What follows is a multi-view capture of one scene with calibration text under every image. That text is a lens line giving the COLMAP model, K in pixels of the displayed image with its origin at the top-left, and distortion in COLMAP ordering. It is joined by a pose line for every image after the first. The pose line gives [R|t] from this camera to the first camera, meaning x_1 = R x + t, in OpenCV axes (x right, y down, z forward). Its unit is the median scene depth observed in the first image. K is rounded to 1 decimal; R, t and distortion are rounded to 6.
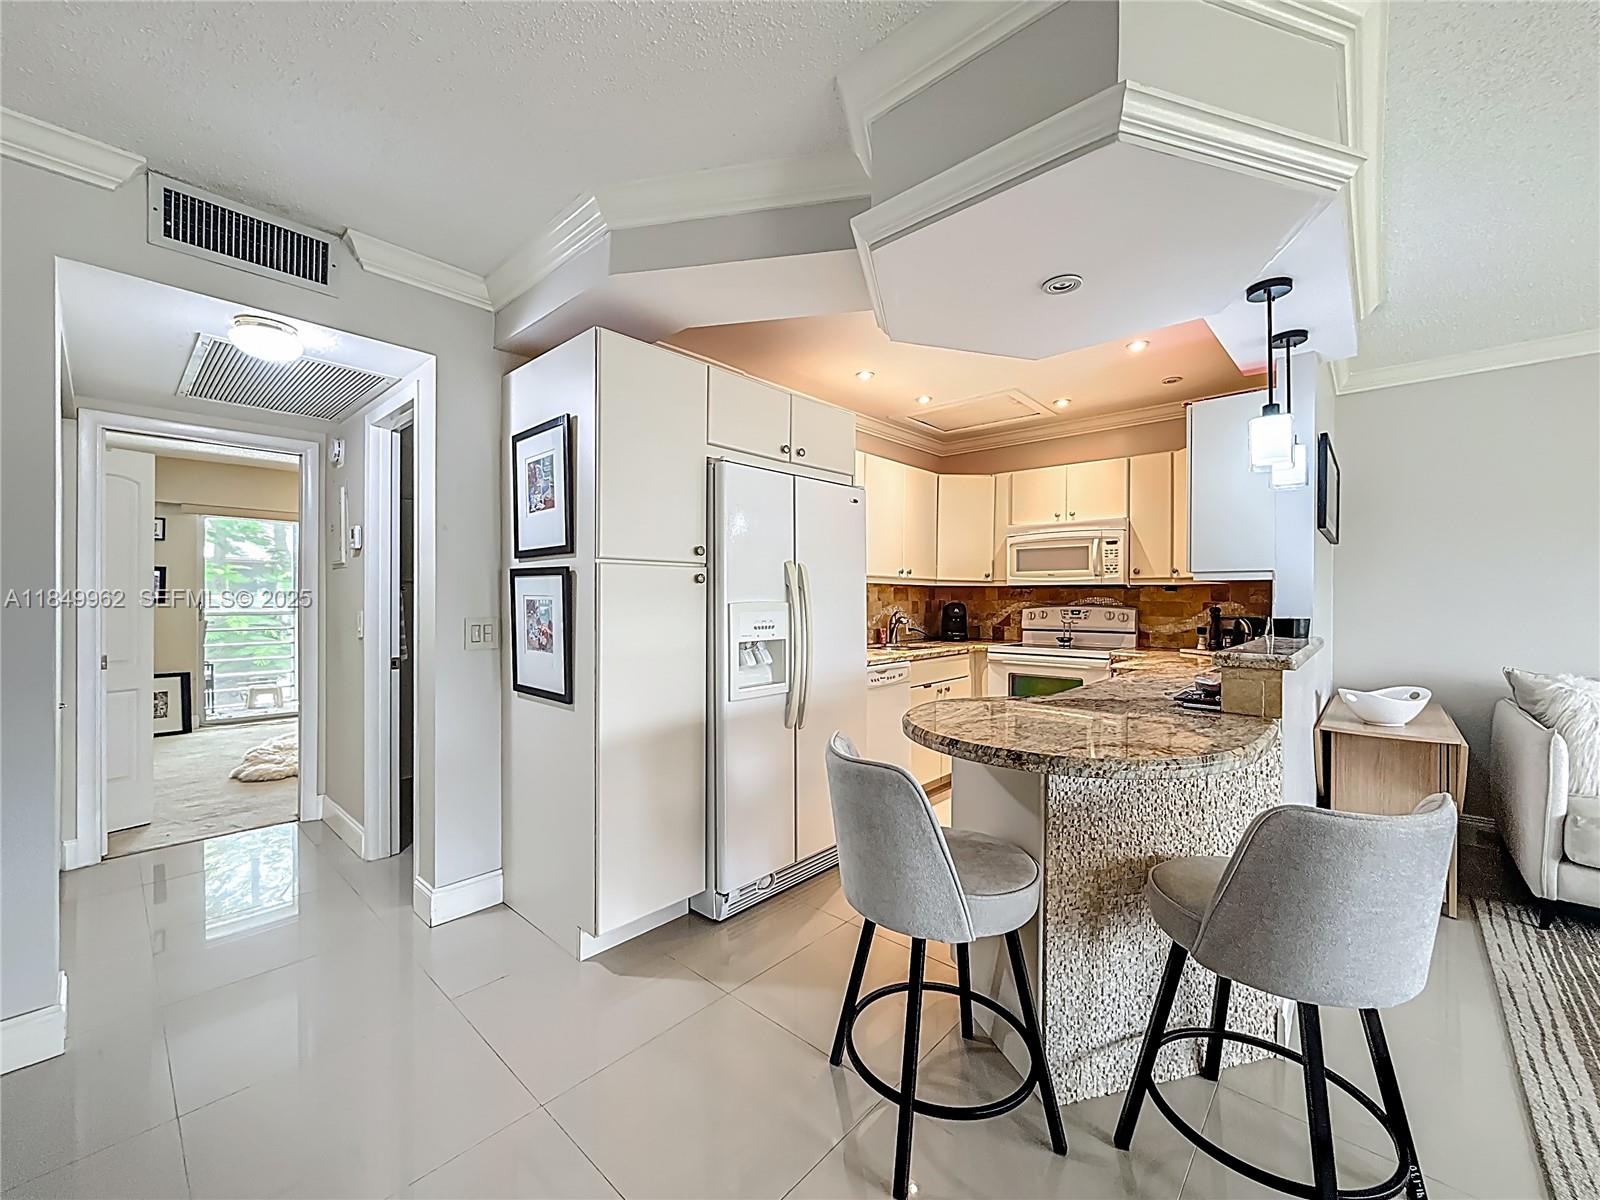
lens RADIAL K [[639.8, 0, 798.0], [0, 639.8, 599.0], [0, 0, 1]] dist [0.000316, -0.000081]
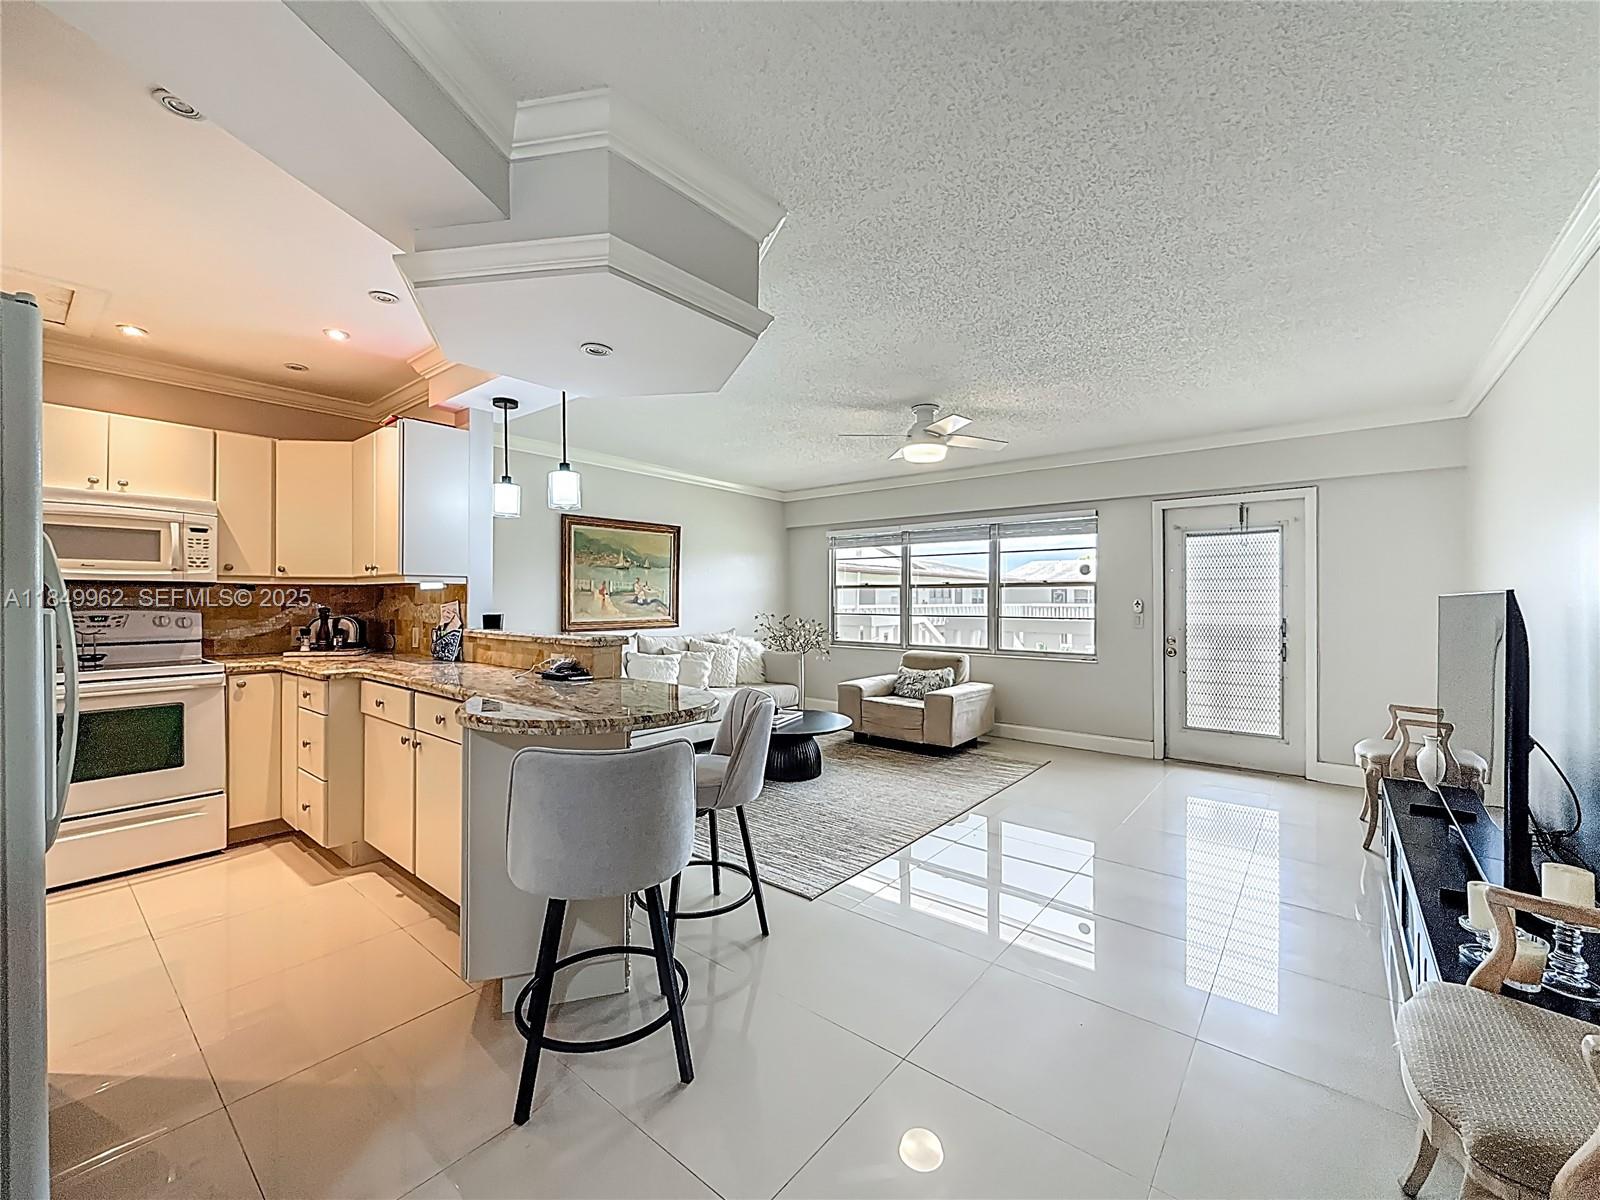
lens RADIAL K [[648.8, 0, 800.0], [0, 648.8, 600.0], [0, 0, 1]] dist [0.000025, -0.000021]
pose [[-0.056093, -0.004671, 0.998415, -0.369591], [0.001064, 0.999988, 0.004738, -0.002684], [-0.998425, 0.001328, -0.056087, 0.283541]]
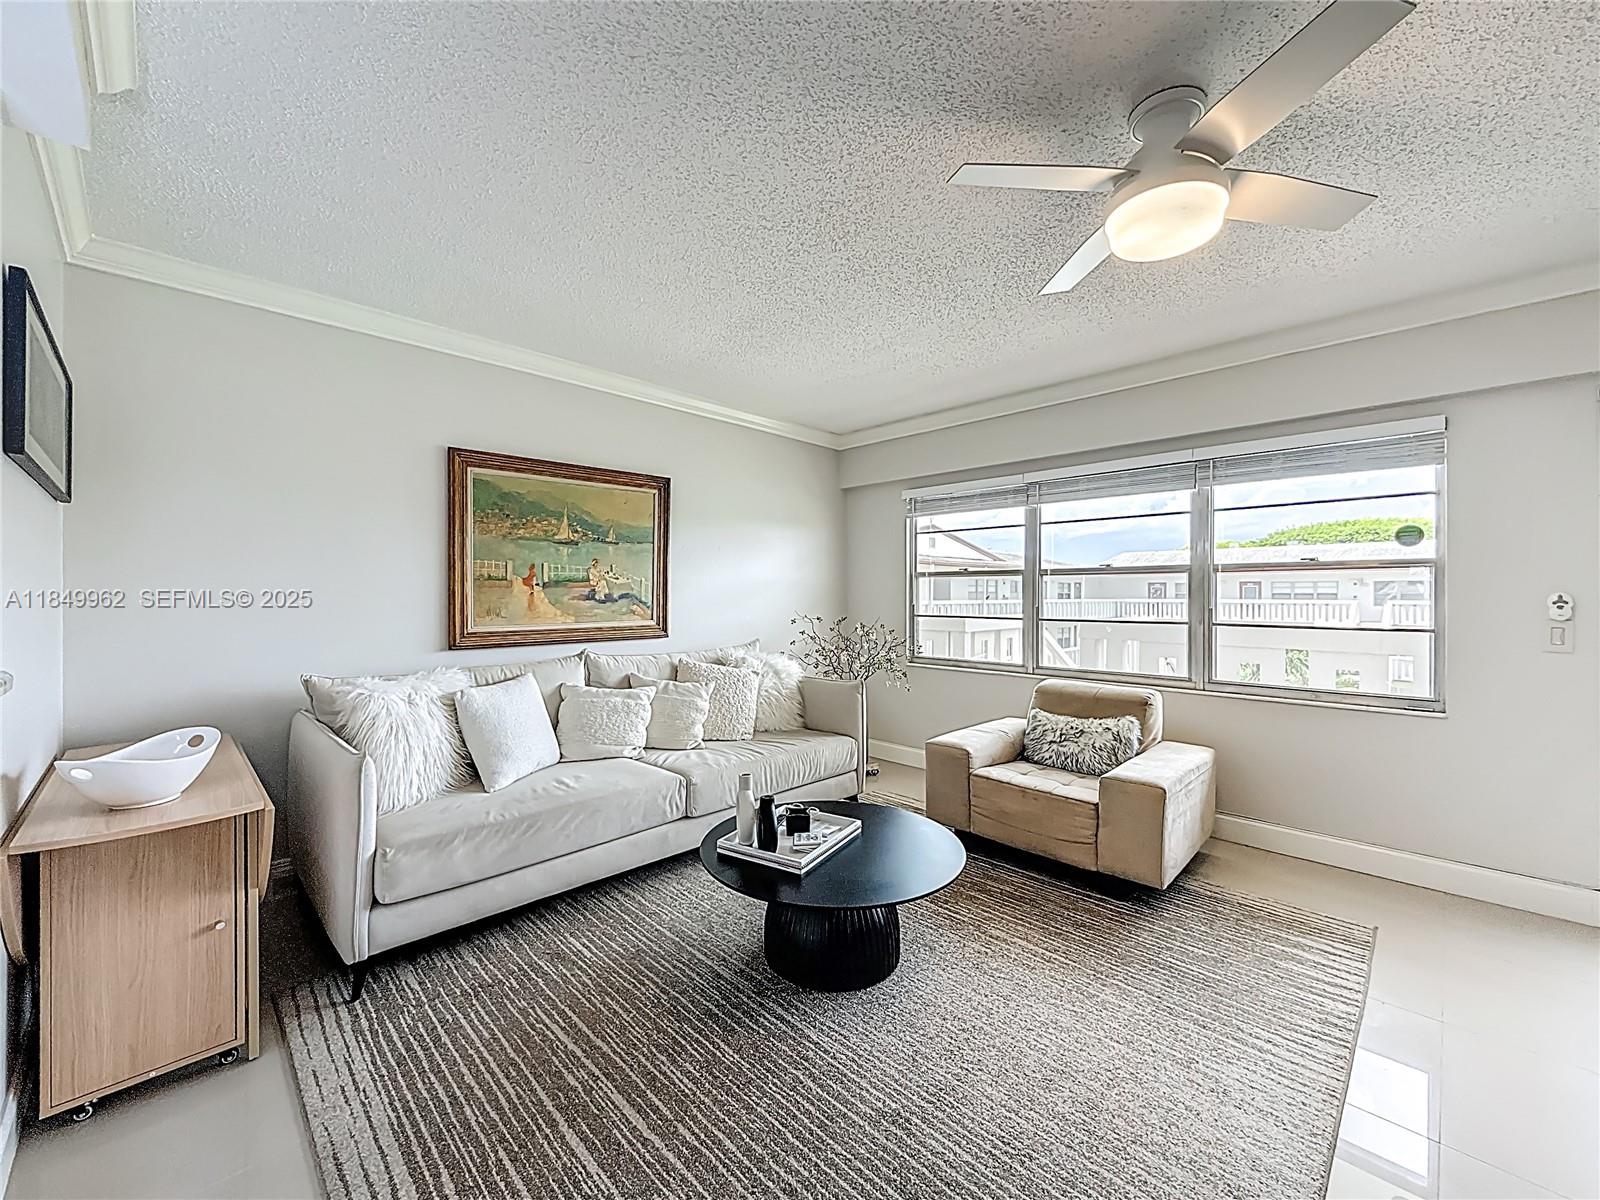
lens RADIAL K [[644.7, 0, 799.2], [0, 644.7, 597.4], [0, 0, 1]] dist [-0.000202, -0.000012]
pose [[0.050720, -0.007900, 0.998682, 0.229952], [0.002251, 0.999967, 0.007796, 0.001226], [-0.998710, 0.001853, 0.050736, 0.238173]]
